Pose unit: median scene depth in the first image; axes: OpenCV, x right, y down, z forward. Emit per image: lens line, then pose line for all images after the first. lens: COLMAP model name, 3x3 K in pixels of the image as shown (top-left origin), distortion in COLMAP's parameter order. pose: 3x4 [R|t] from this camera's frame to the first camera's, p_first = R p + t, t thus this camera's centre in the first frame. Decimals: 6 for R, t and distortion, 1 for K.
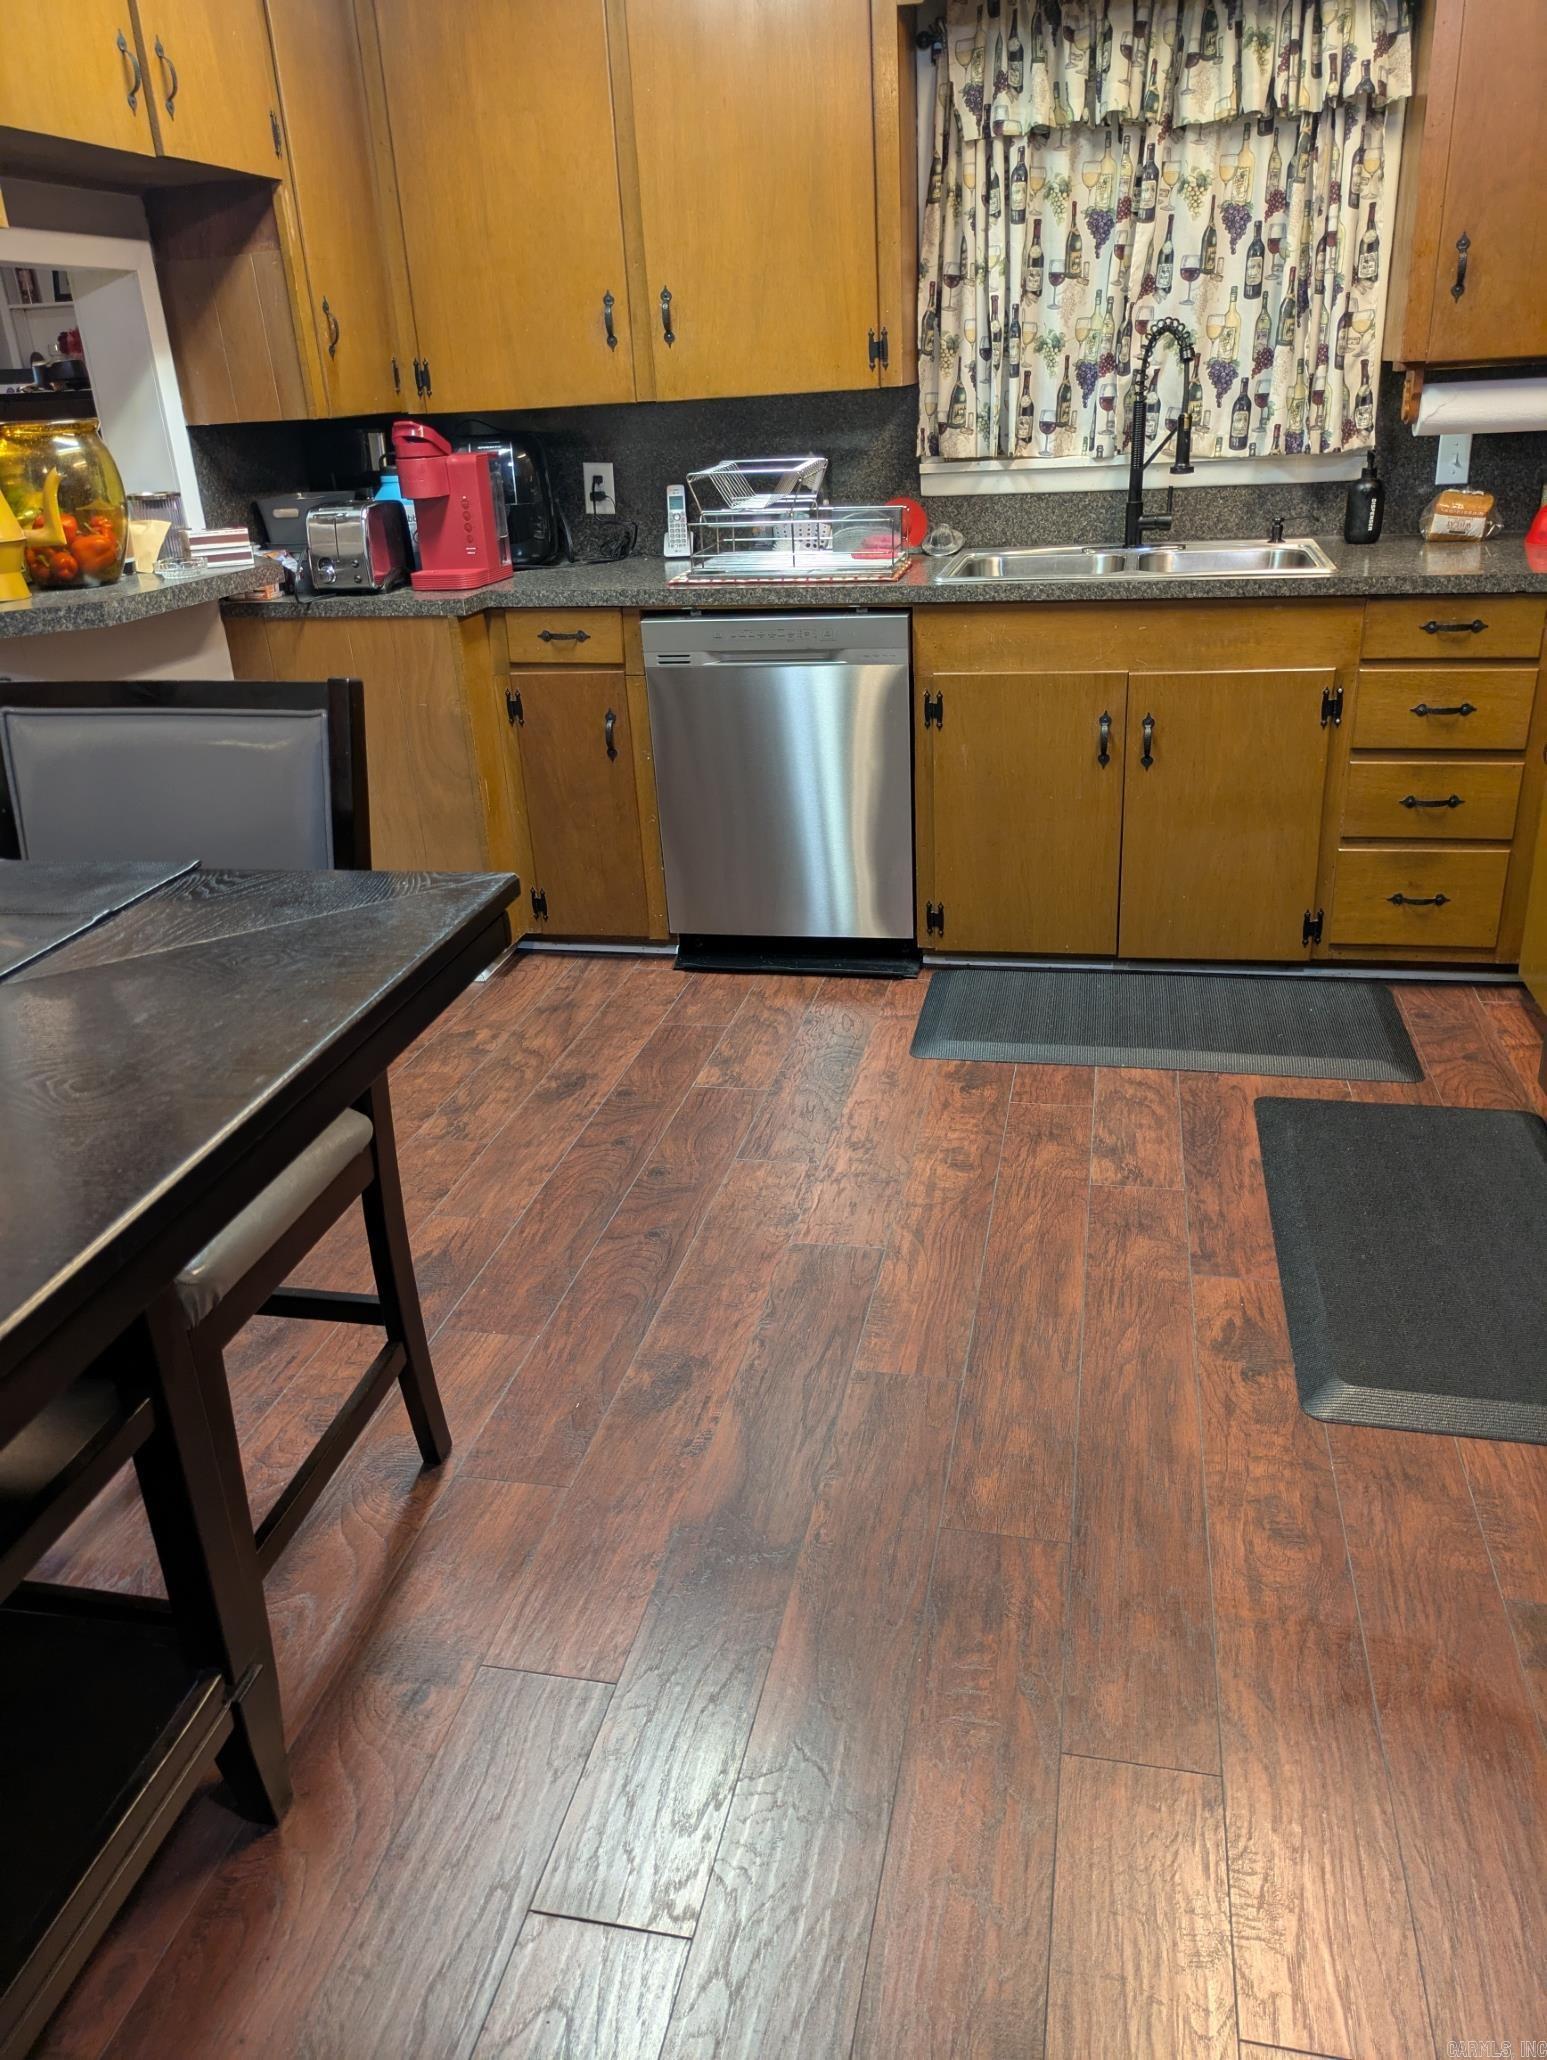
lens RADIAL K [[1535.4, 0, 769.1], [0, 1535.4, 1024.9], [0, 0, 1]] dist [0.048082, -0.044882]
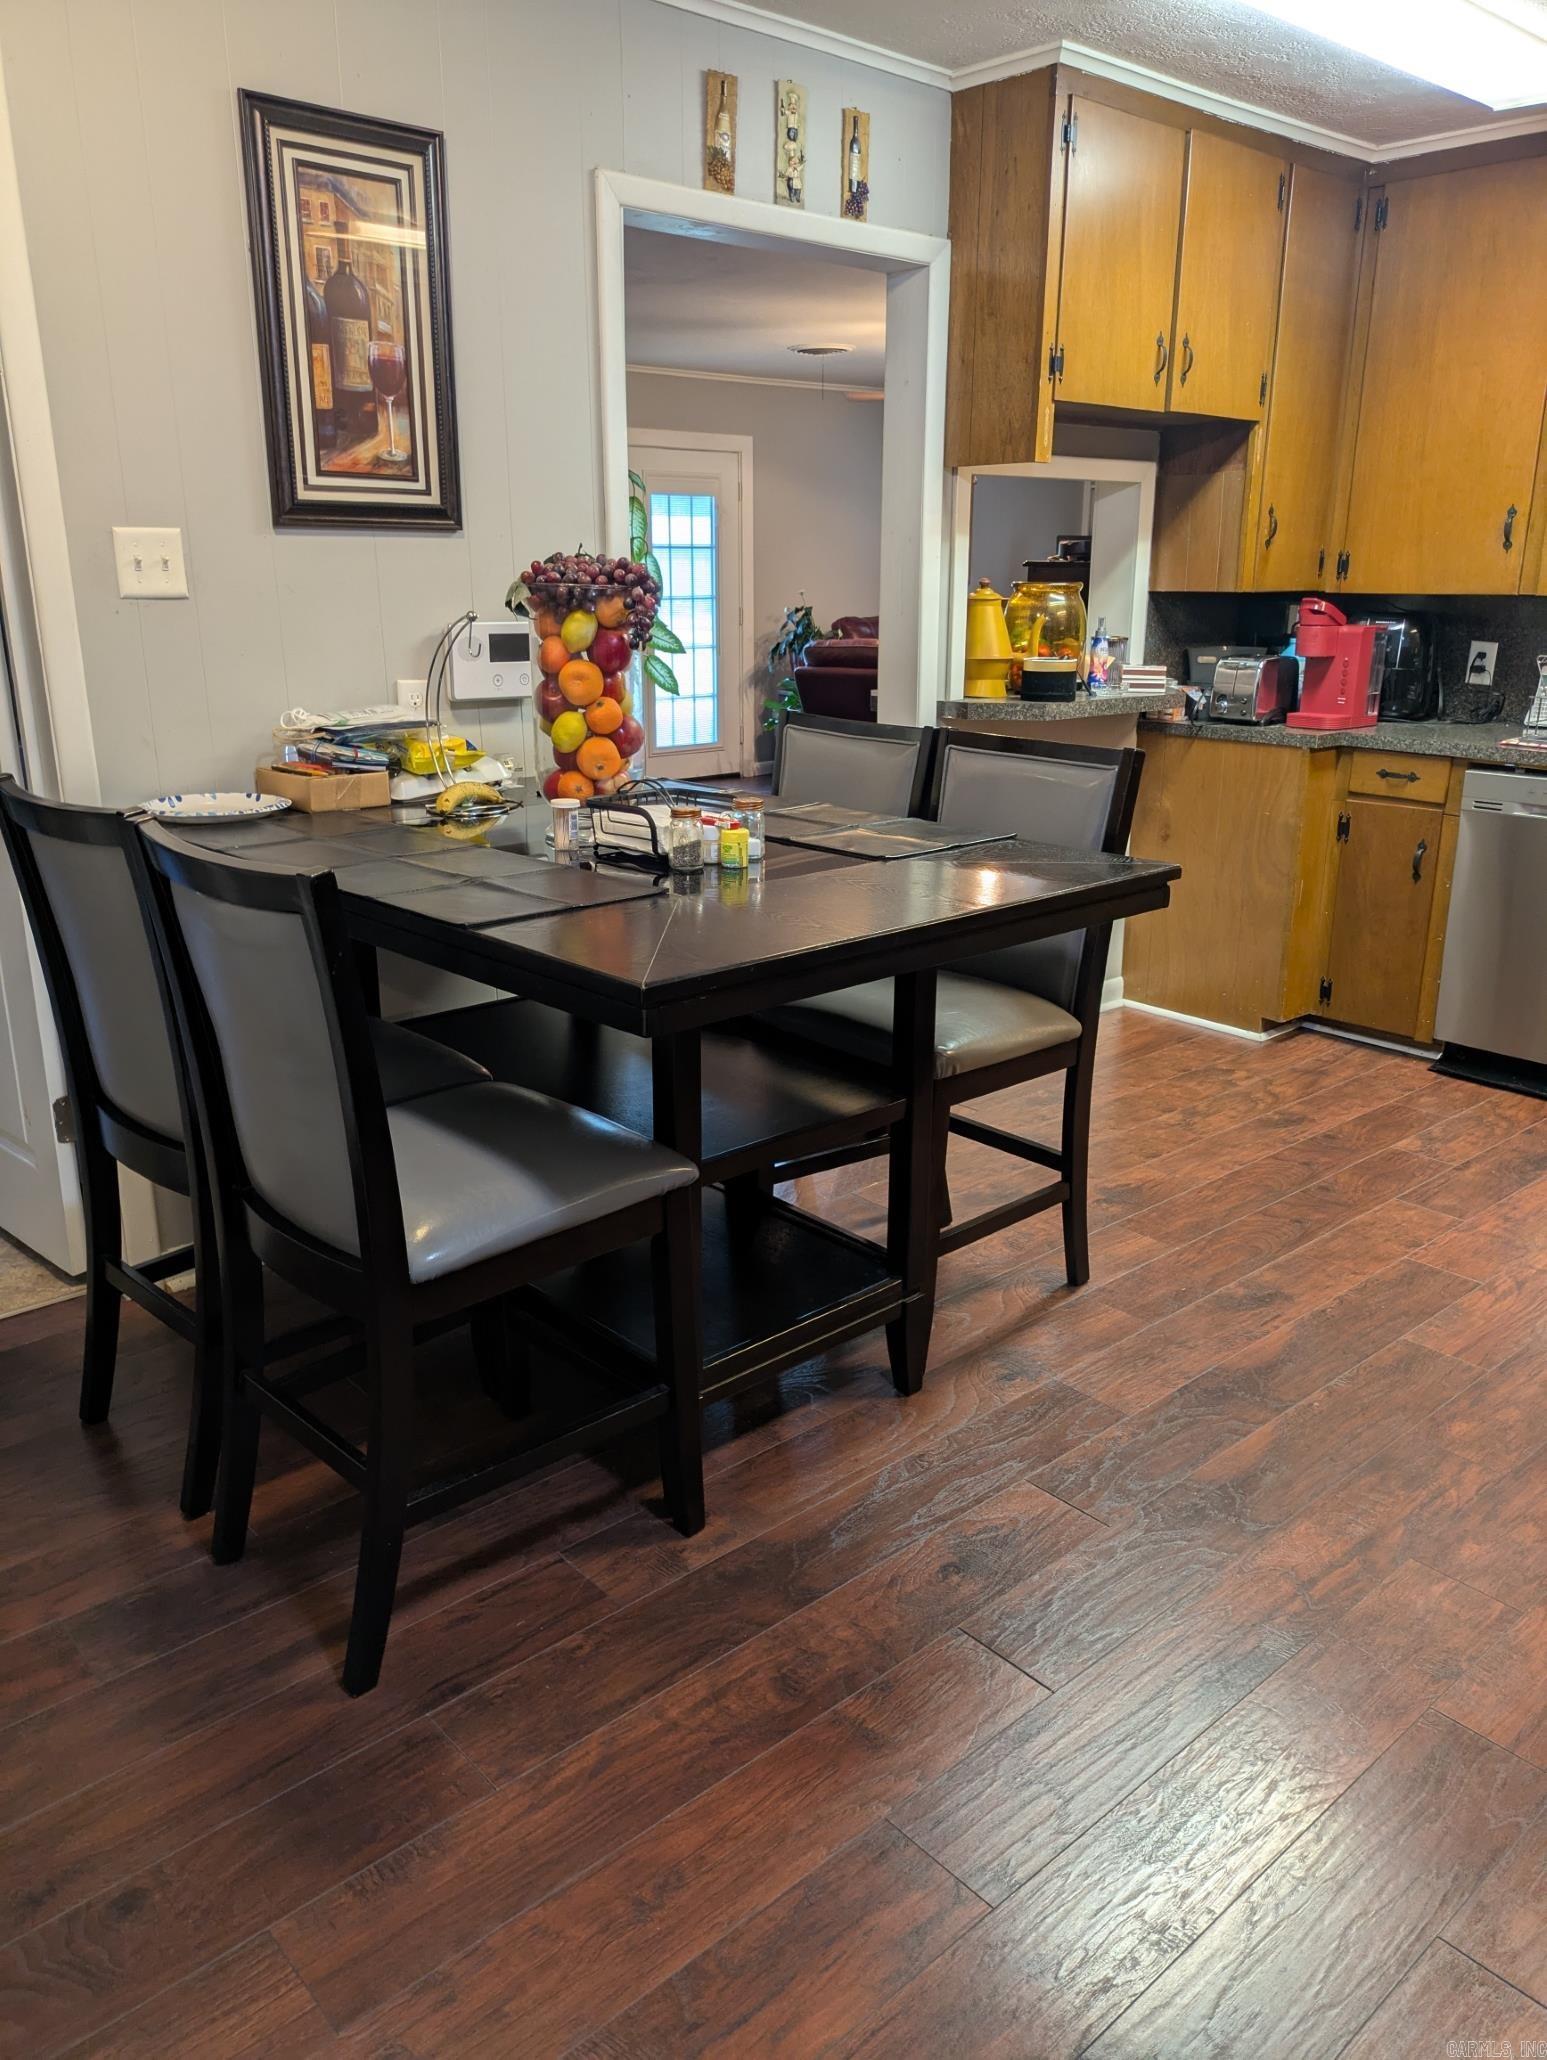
lens RADIAL K [[1535.4, 0, 769.1], [0, 1535.4, 1024.9], [0, 0, 1]] dist [0.048082, -0.044882]
pose [[0.809995, 0.221725, -0.542906, 0.176864], [-0.271443, 0.962380, -0.011942, 0.087850], [0.519834, 0.157041, 0.839709, -0.254800]]
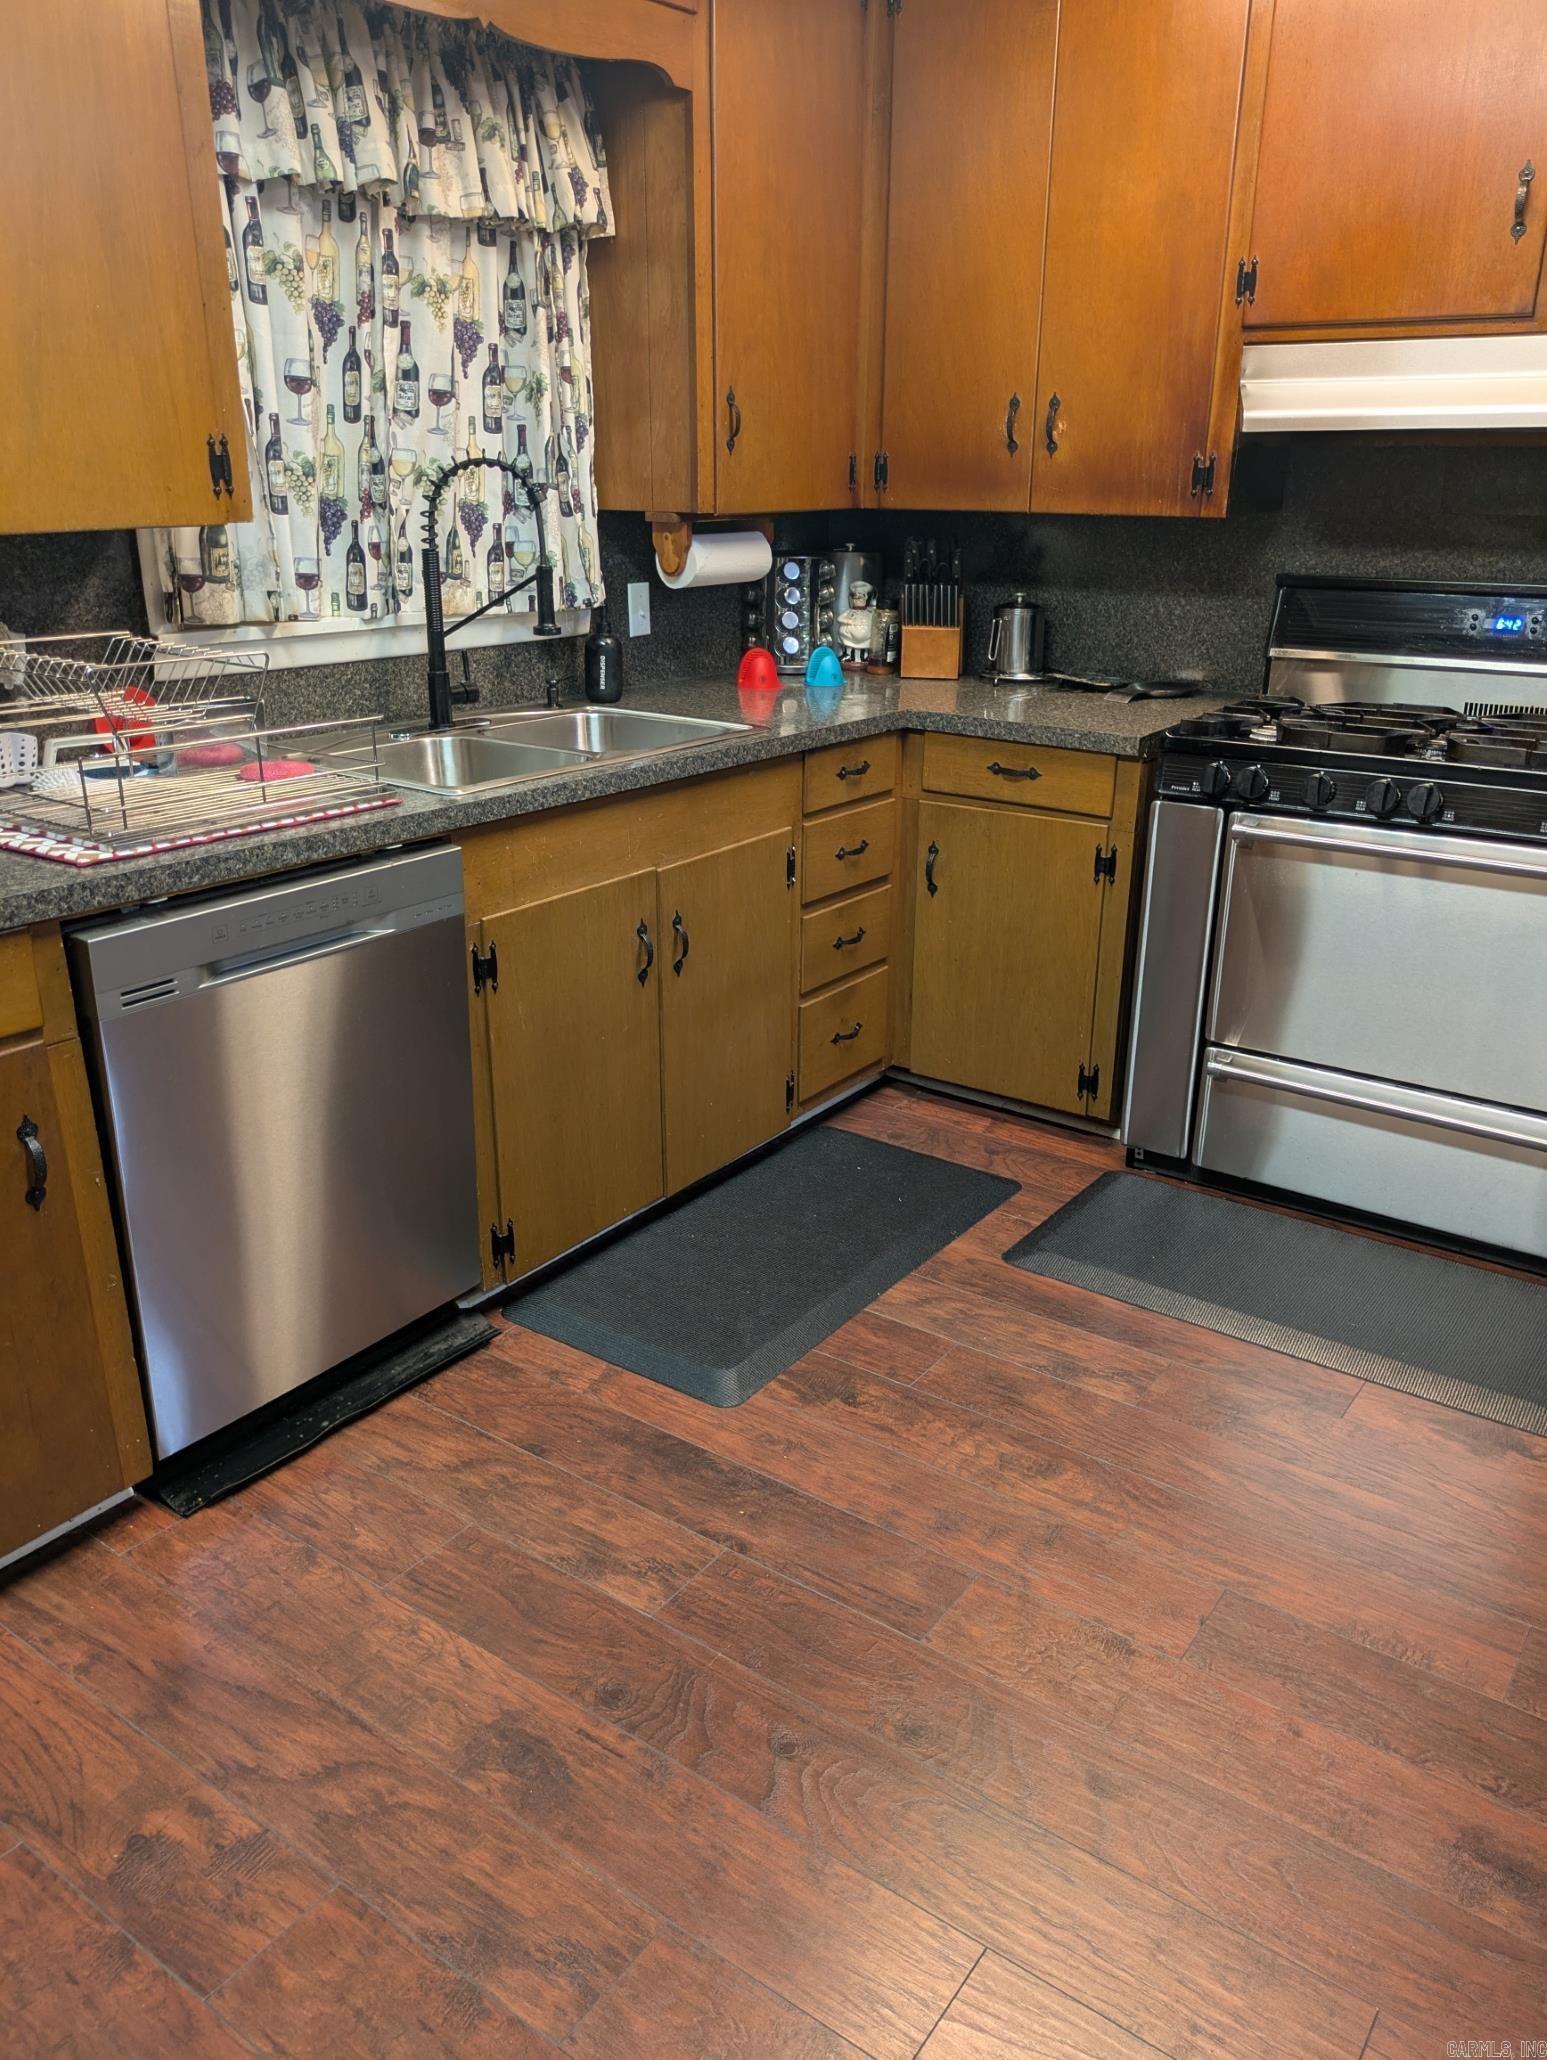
lens RADIAL K [[1520.3, 0, 777.3], [0, 1520.3, 1050.2], [0, 0, 1]] dist [0.058822, -0.087825]
pose [[0.395061, -0.278538, 0.875410, -0.472131], [0.335487, 0.930853, 0.144779, -0.228535], [-0.855205, 0.236492, 0.461190, 0.574655]]
